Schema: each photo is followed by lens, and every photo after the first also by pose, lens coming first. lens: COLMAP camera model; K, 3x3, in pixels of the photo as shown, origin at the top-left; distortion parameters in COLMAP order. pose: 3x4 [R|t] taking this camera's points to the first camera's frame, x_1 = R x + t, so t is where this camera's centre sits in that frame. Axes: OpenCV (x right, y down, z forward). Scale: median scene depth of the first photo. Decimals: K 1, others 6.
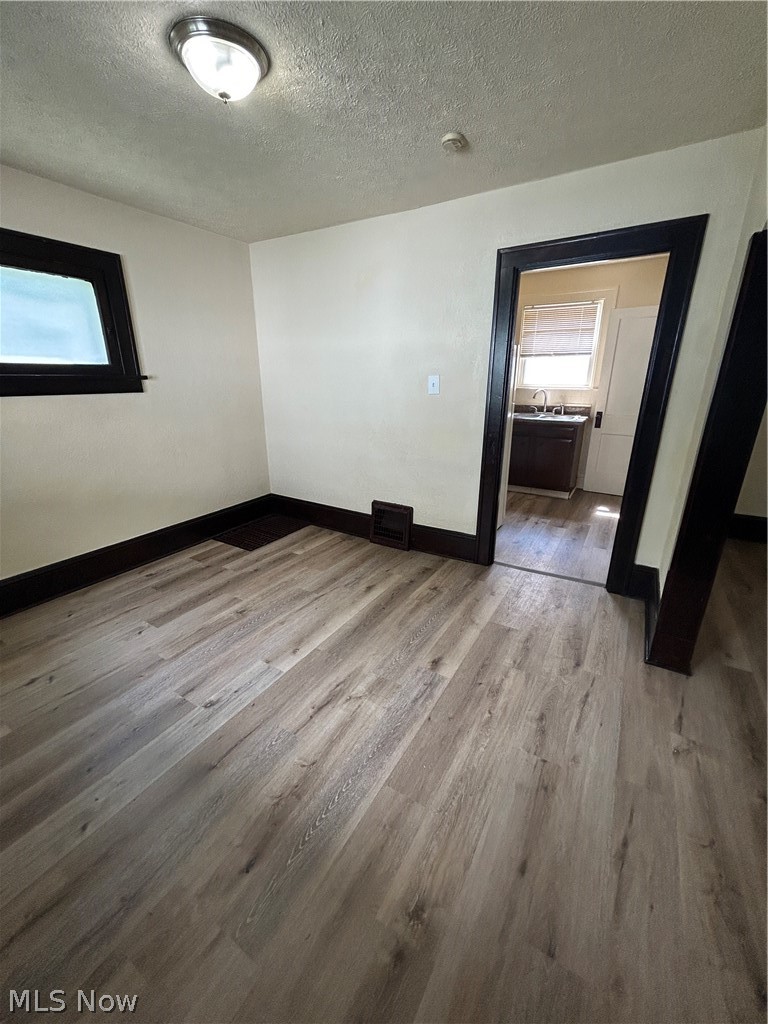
lens RADIAL K [[413.5, 0, 384.0], [0, 413.5, 512.0], [0, 0, 1]] dist [-0.000702, 0.000298]
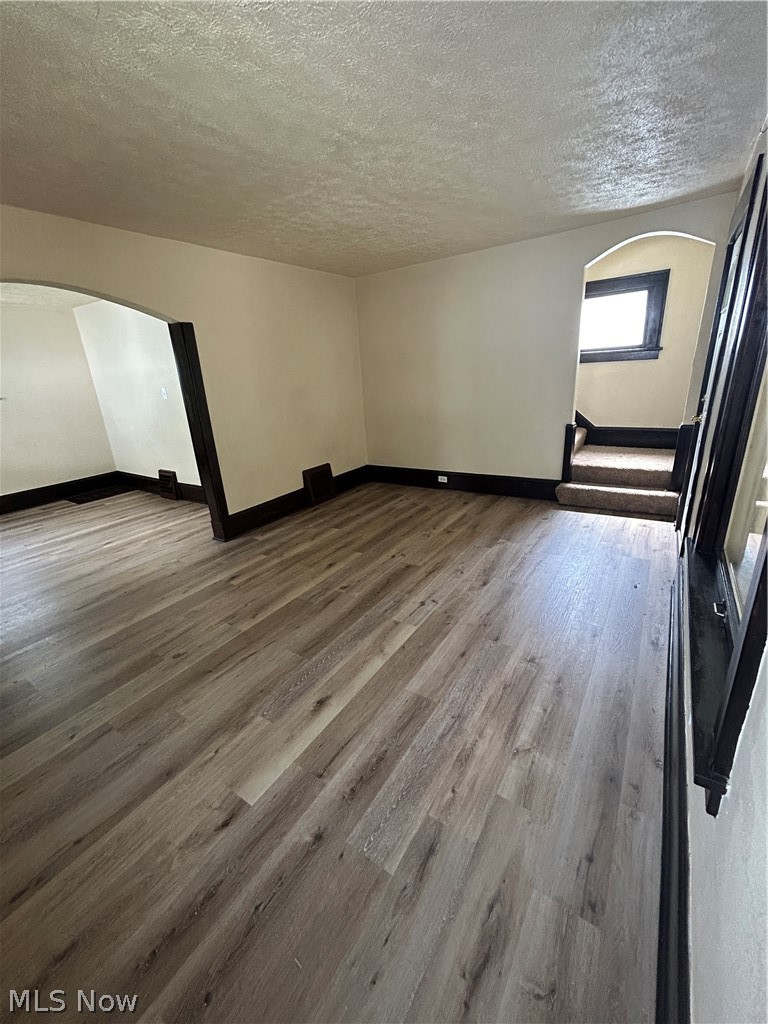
lens RADIAL K [[423.9, 0, 384.0], [0, 423.9, 512.0], [0, 0, 1]] dist [-0.001723, -0.000081]
pose [[0.997562, -0.032680, -0.061666, 1.471799], [0.032537, 0.999465, -0.003320, 0.265875], [0.061741, 0.001306, 0.998091, -0.826722]]
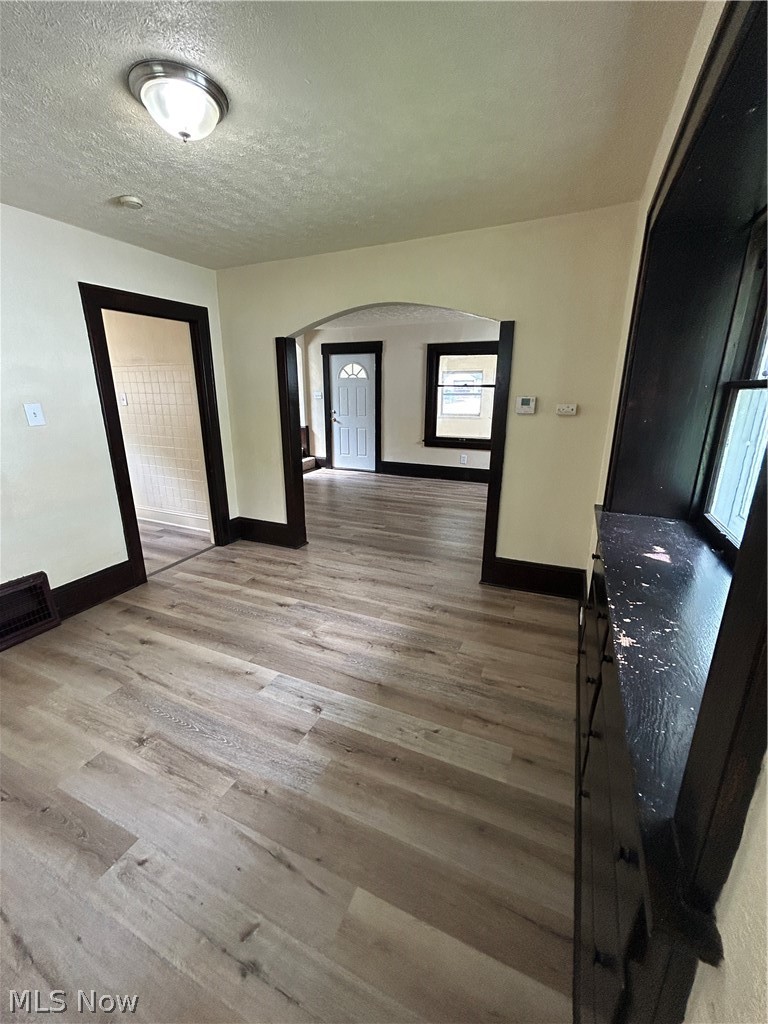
lens RADIAL K [[423.9, 0, 384.0], [0, 423.9, 512.0], [0, 0, 1]] dist [-0.001723, -0.000081]
pose [[-0.127101, -0.269711, 0.954516, -1.165544], [0.320094, 0.899681, 0.296839, -0.222640], [-0.938821, 0.343264, -0.028018, 0.605172]]
